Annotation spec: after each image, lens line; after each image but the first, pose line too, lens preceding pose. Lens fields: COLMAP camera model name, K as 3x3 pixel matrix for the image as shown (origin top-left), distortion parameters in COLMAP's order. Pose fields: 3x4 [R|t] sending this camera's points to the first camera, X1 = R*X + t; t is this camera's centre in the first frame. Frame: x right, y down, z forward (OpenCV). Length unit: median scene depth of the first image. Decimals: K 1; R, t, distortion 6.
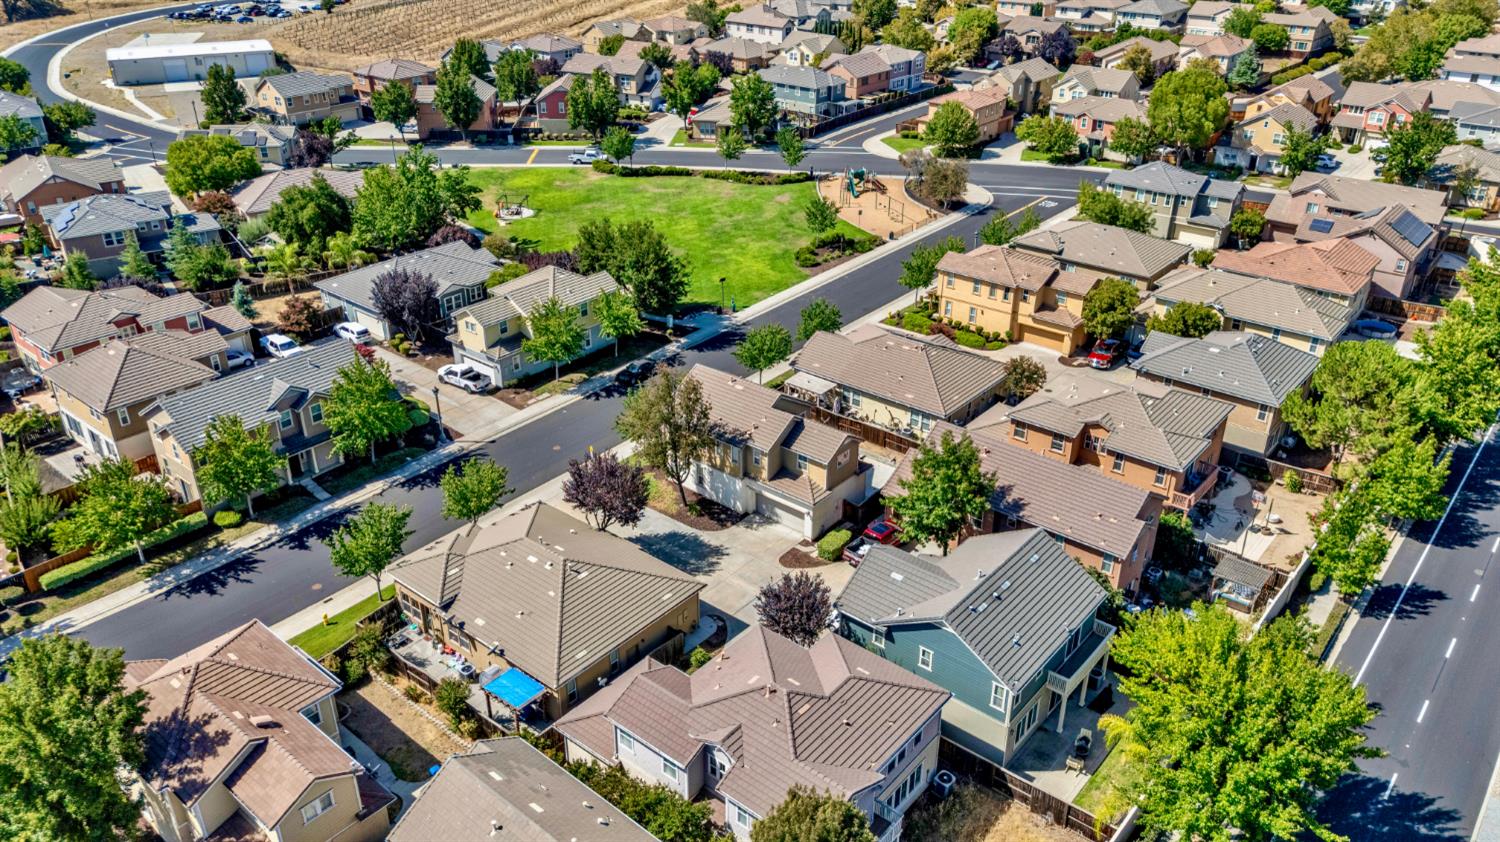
lens RADIAL K [[1093.7, 0, 750.0], [0, 1093.7, 421.0], [0, 0, 1]] dist [0.047087, -0.042570]
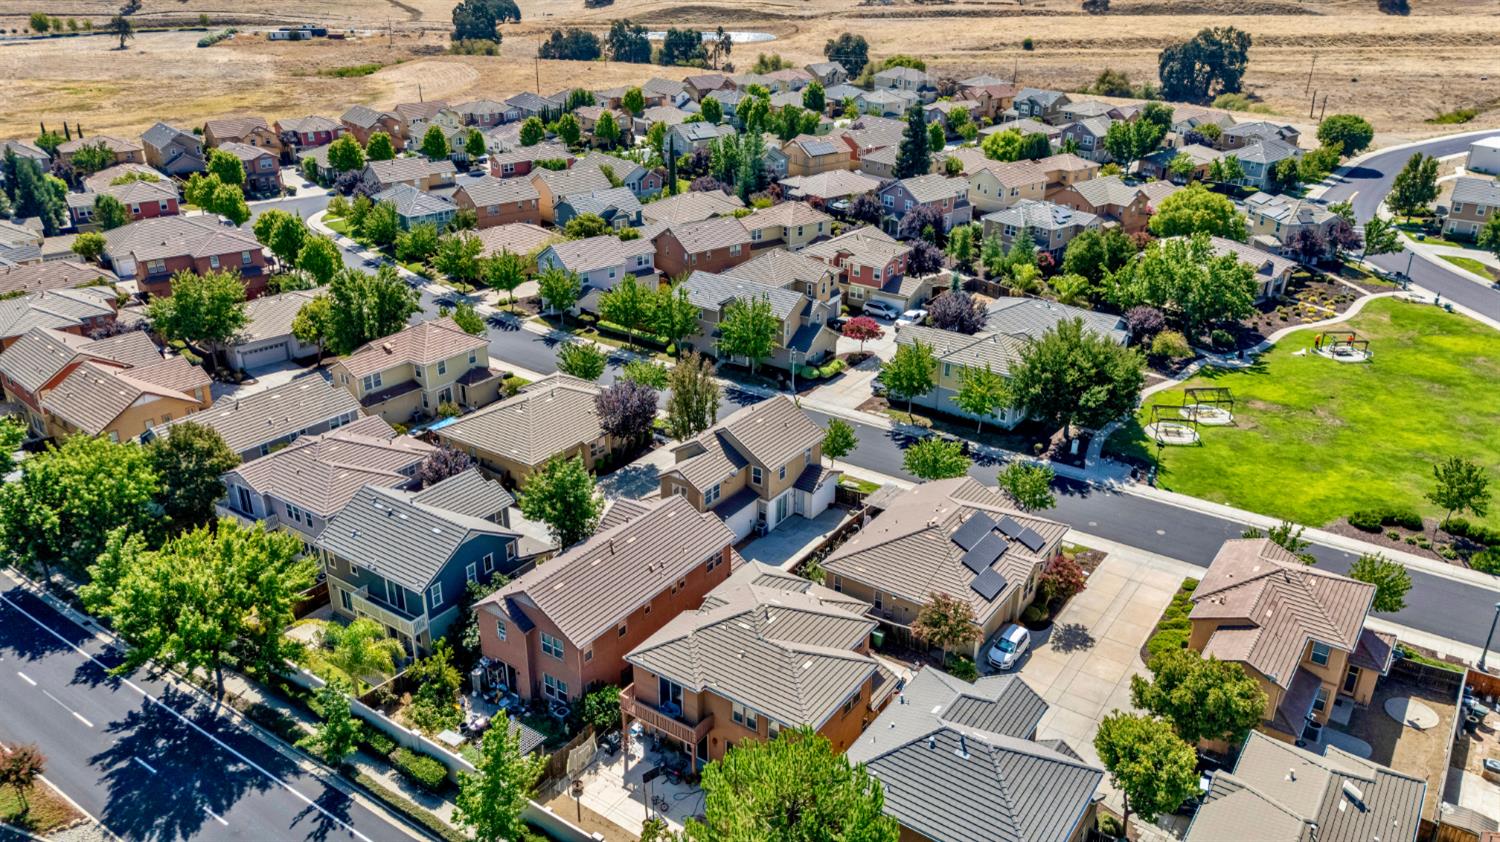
lens RADIAL K [[1093.7, 0, 750.0], [0, 1093.7, 421.0], [0, 0, 1]] dist [0.047087, -0.042570]
pose [[0.087943, 0.415185, -0.905476, 0.942560], [-0.464971, 0.821004, 0.331293, -0.375530], [0.880948, 0.391885, 0.265250, 0.676378]]
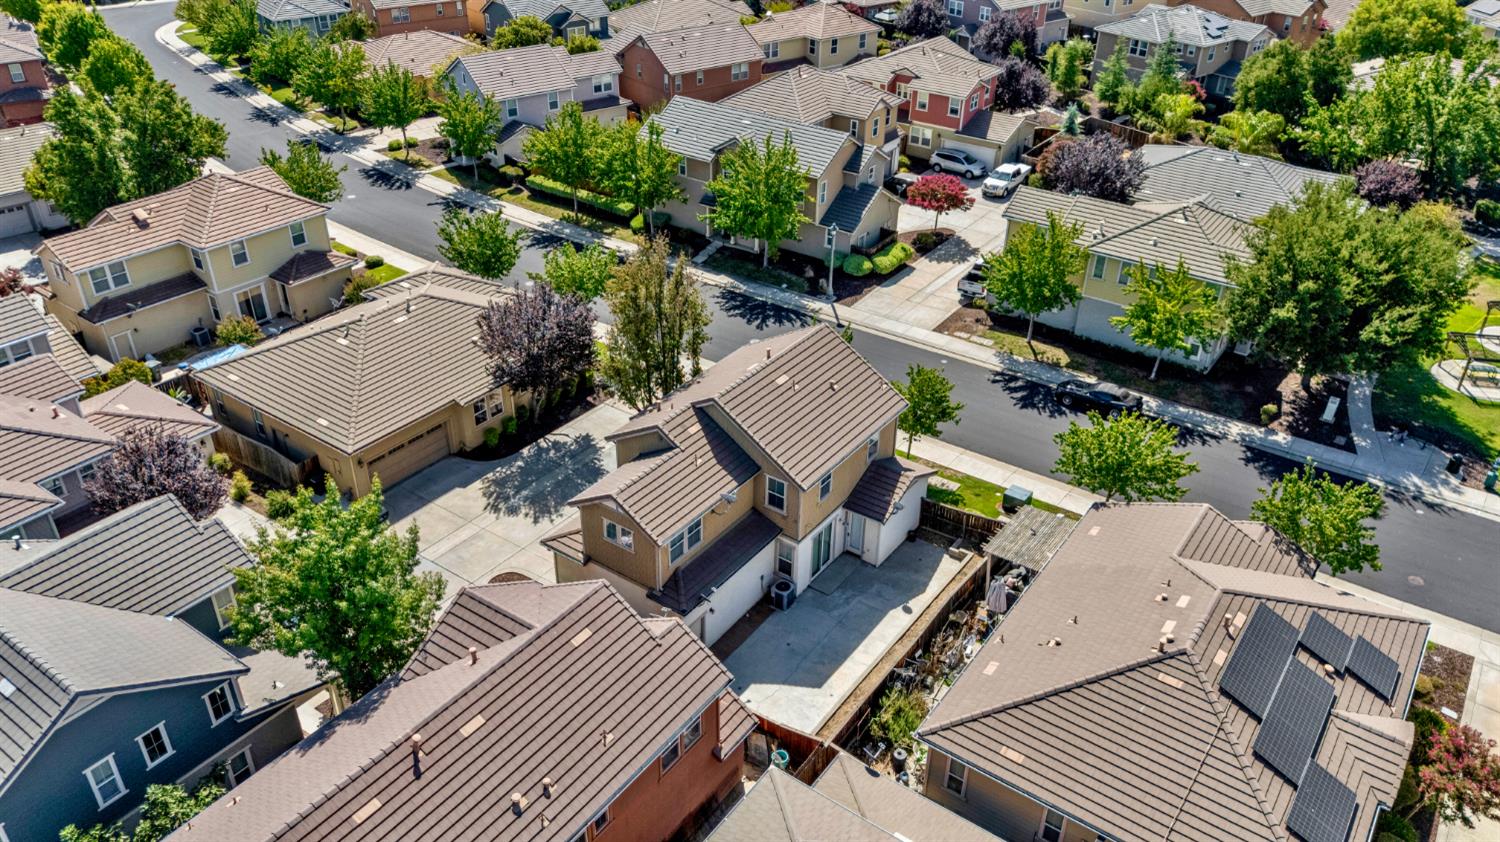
lens RADIAL K [[1093.7, 0, 750.0], [0, 1093.7, 421.0], [0, 0, 1]] dist [0.047087, -0.042570]
pose [[0.079716, 0.527501, -0.845806, 0.453160], [-0.472554, 0.767101, 0.433877, -0.241054], [0.877689, 0.365102, 0.310423, 0.790712]]
